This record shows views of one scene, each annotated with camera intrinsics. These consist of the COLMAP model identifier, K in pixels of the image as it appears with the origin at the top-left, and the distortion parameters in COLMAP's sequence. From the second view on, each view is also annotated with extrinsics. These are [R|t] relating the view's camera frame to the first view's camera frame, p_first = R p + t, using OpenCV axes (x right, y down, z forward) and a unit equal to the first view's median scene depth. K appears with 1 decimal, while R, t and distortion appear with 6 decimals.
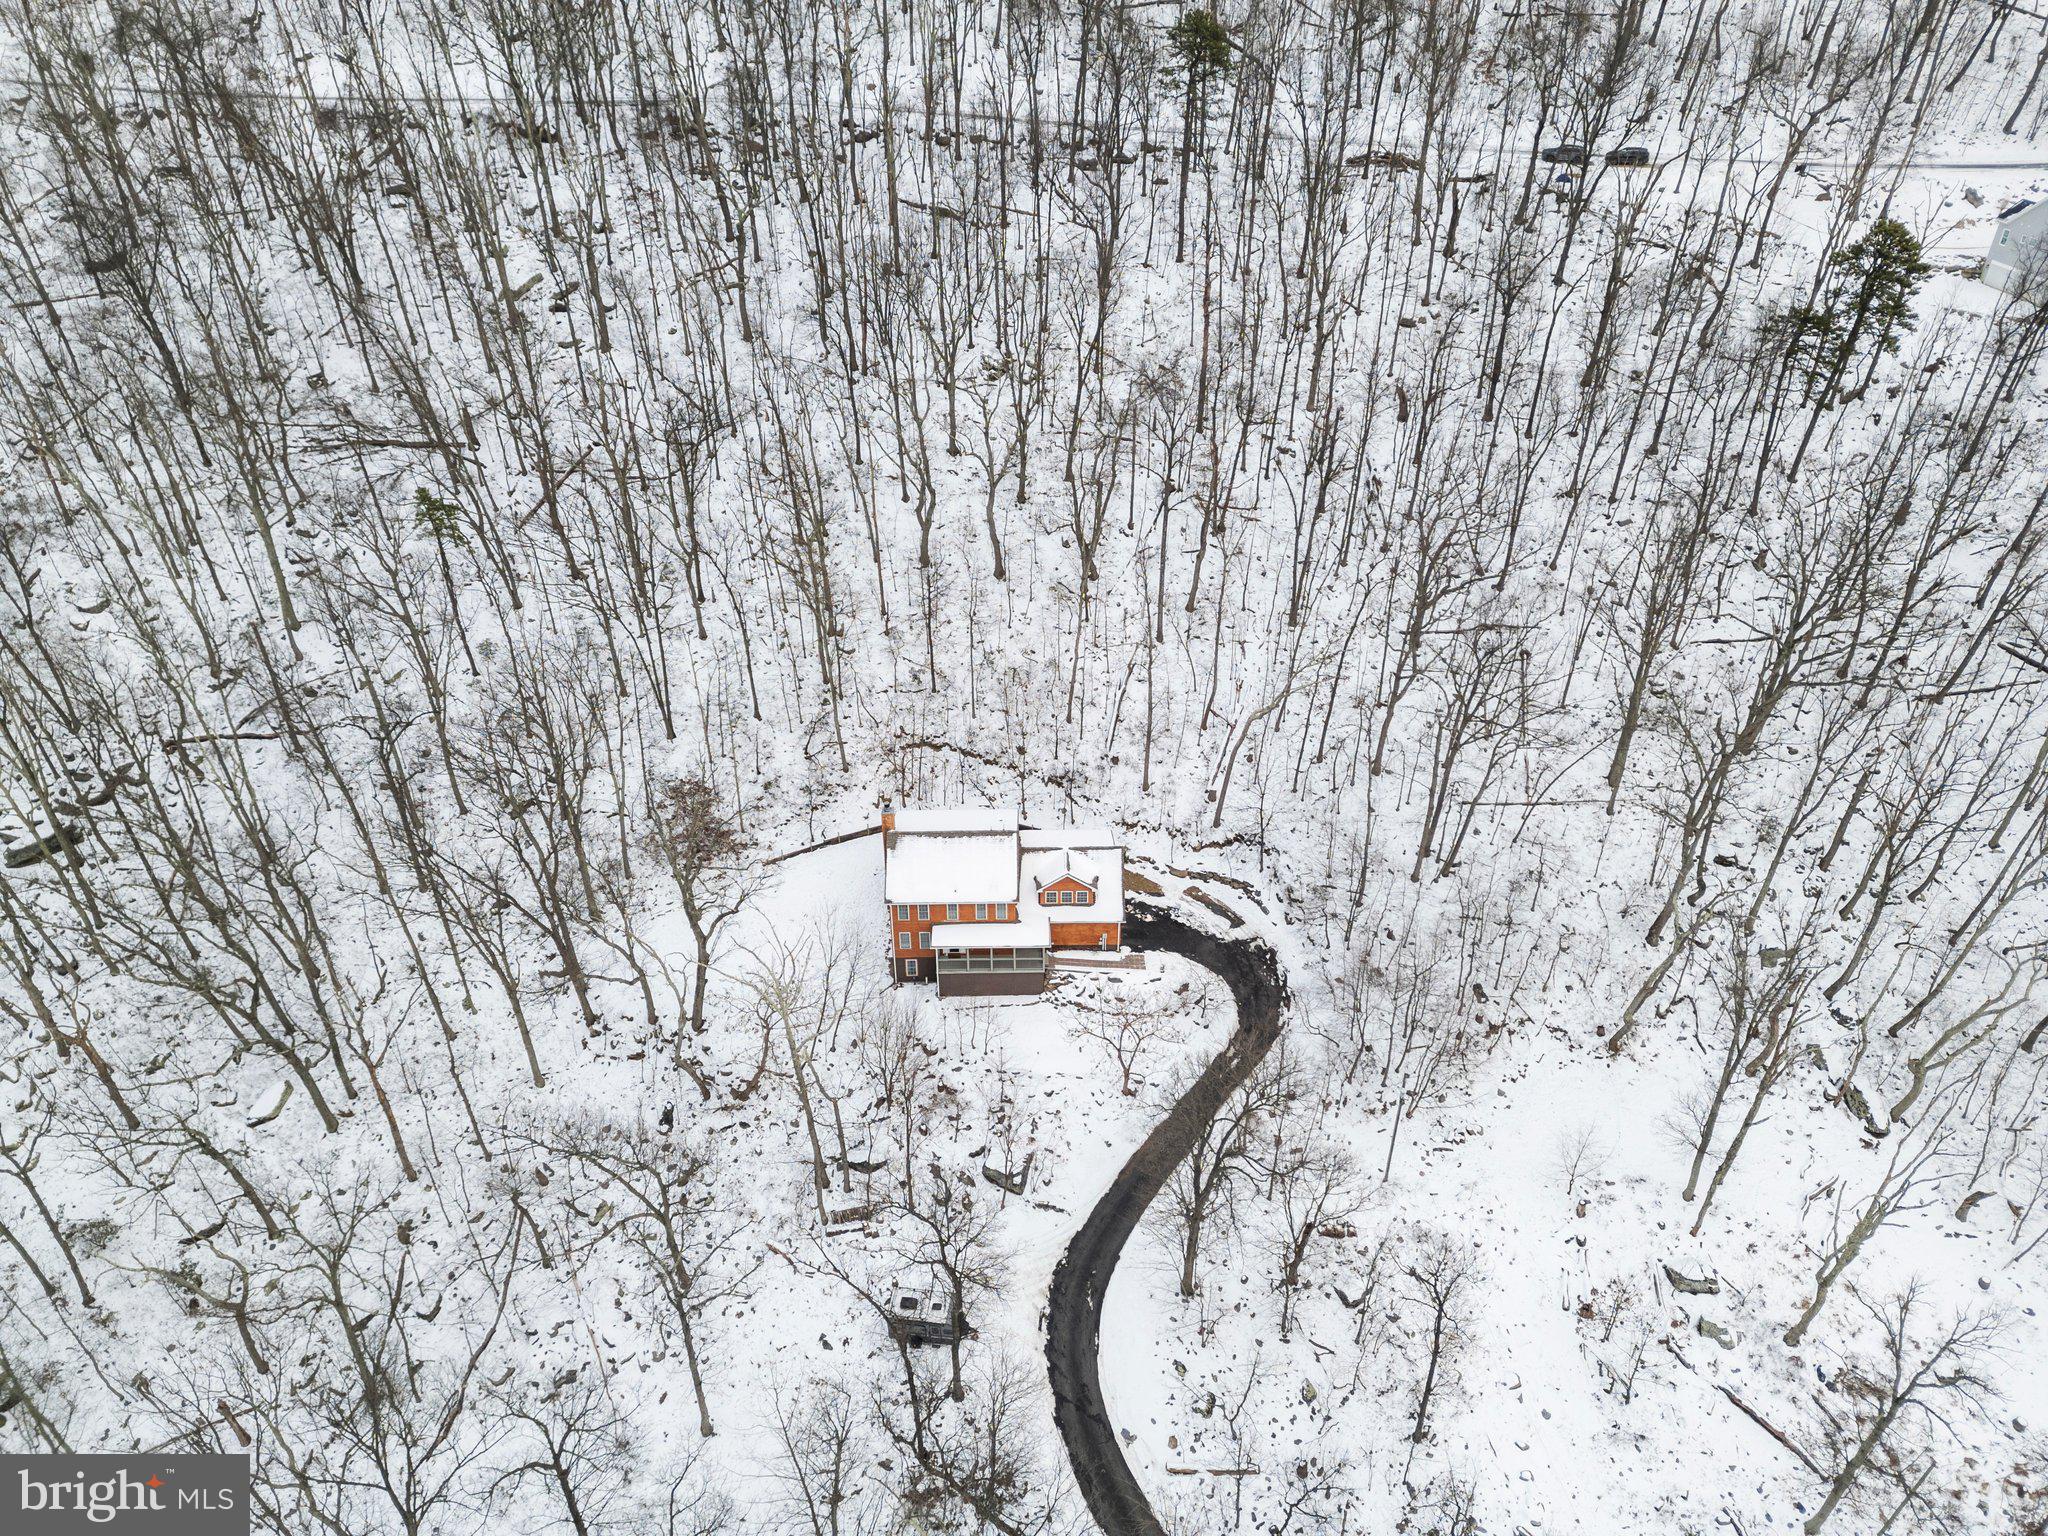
lens RADIAL K [[1429.7, 0, 1031.3], [0, 1429.7, 757.1], [0, 0, 1]] dist [0.077681, -0.065198]
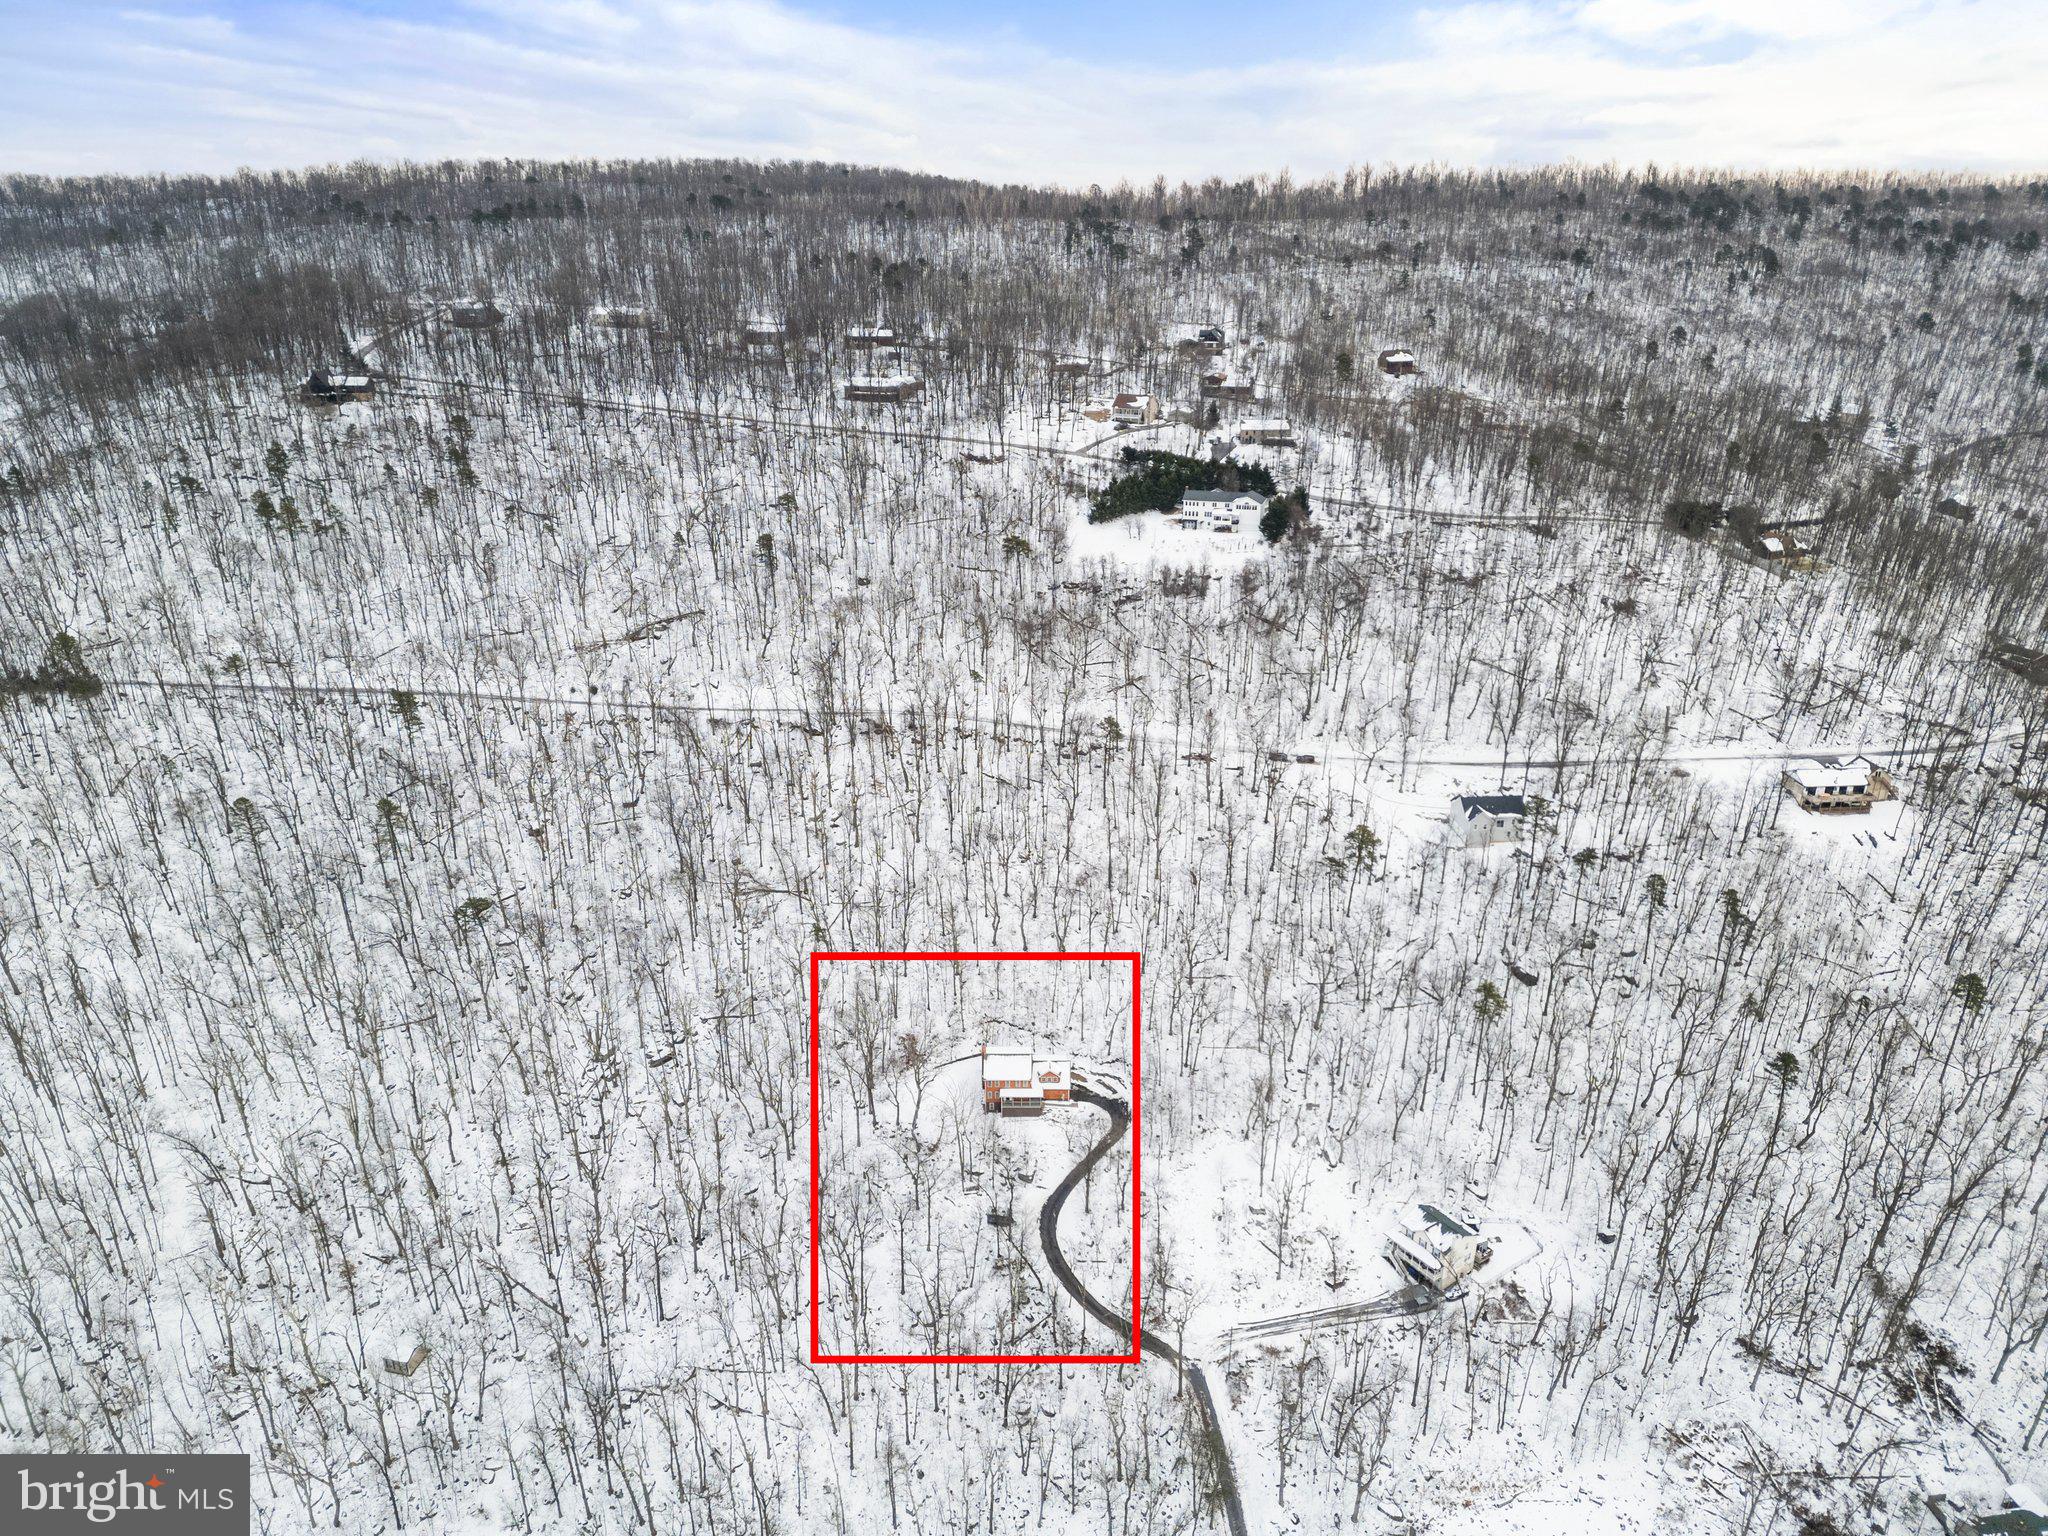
lens RADIAL K [[1429.7, 0, 1031.3], [0, 1429.7, 757.1], [0, 0, 1]] dist [0.077681, -0.065198]
pose [[0.999864, 0.008240, -0.014315, 0.024639], [-0.010778, 0.982230, -0.187374, 0.006826], [0.012517, 0.187502, 0.982184, -1.812839]]
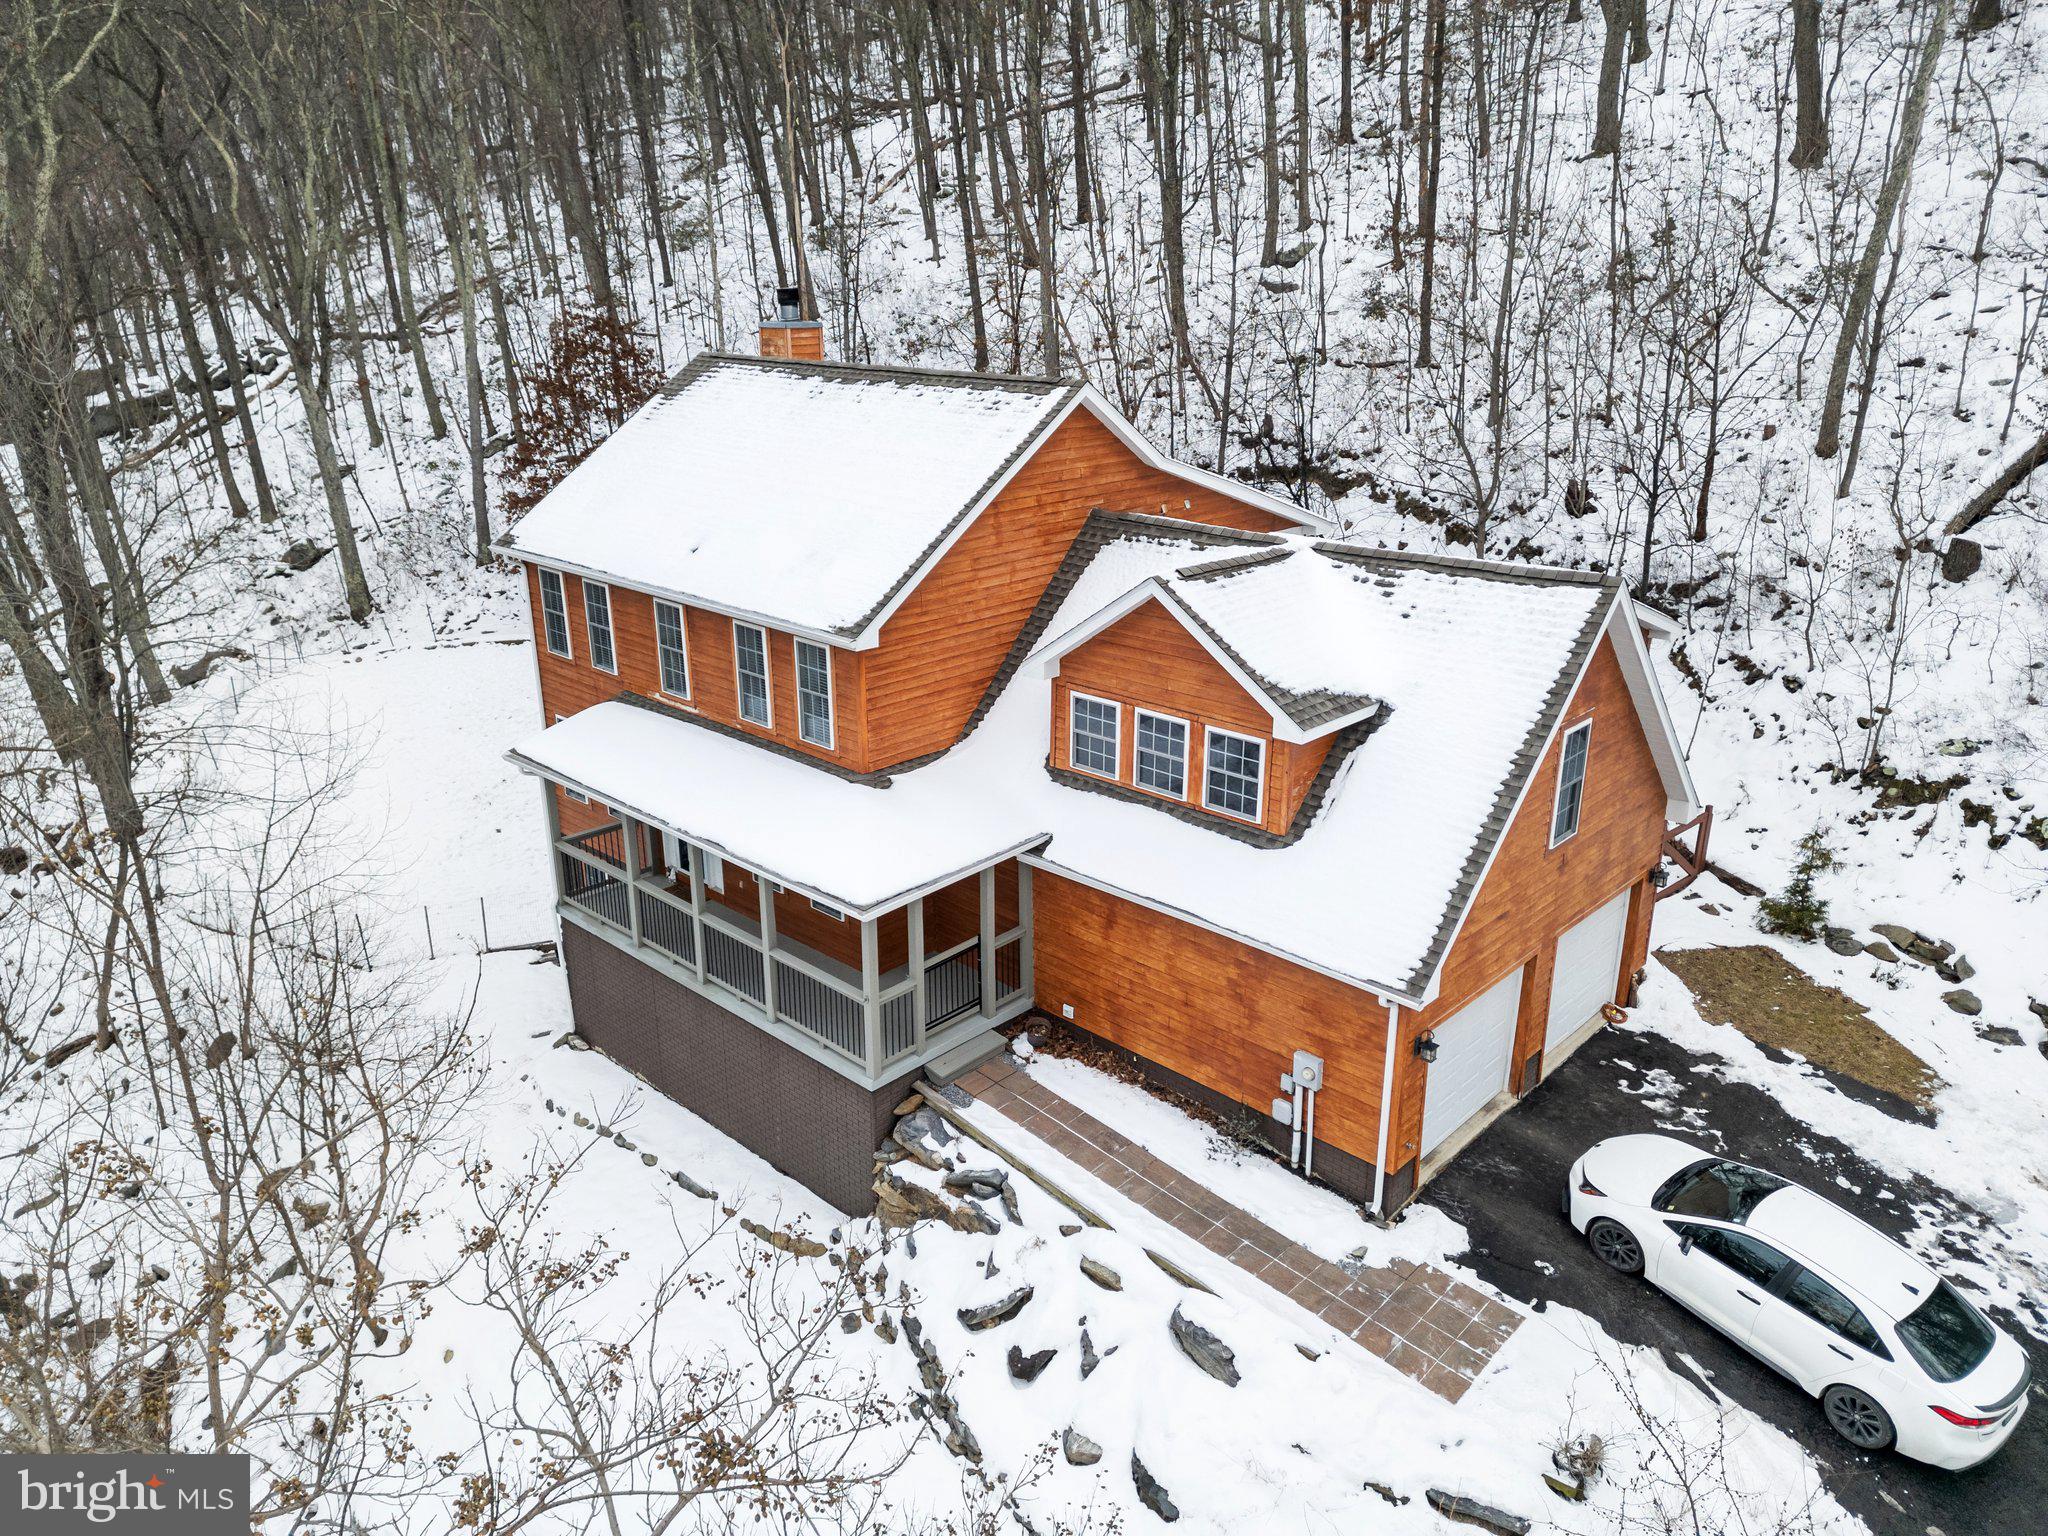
lens RADIAL K [[1429.7, 0, 1031.3], [0, 1429.7, 757.1], [0, 0, 1]] dist [0.077681, -0.065198]
pose [[0.712069, 0.225688, -0.664848, 0.129766], [-0.376339, 0.922095, -0.090057, 0.119935], [0.592728, 0.314335, 0.741530, 0.859784]]
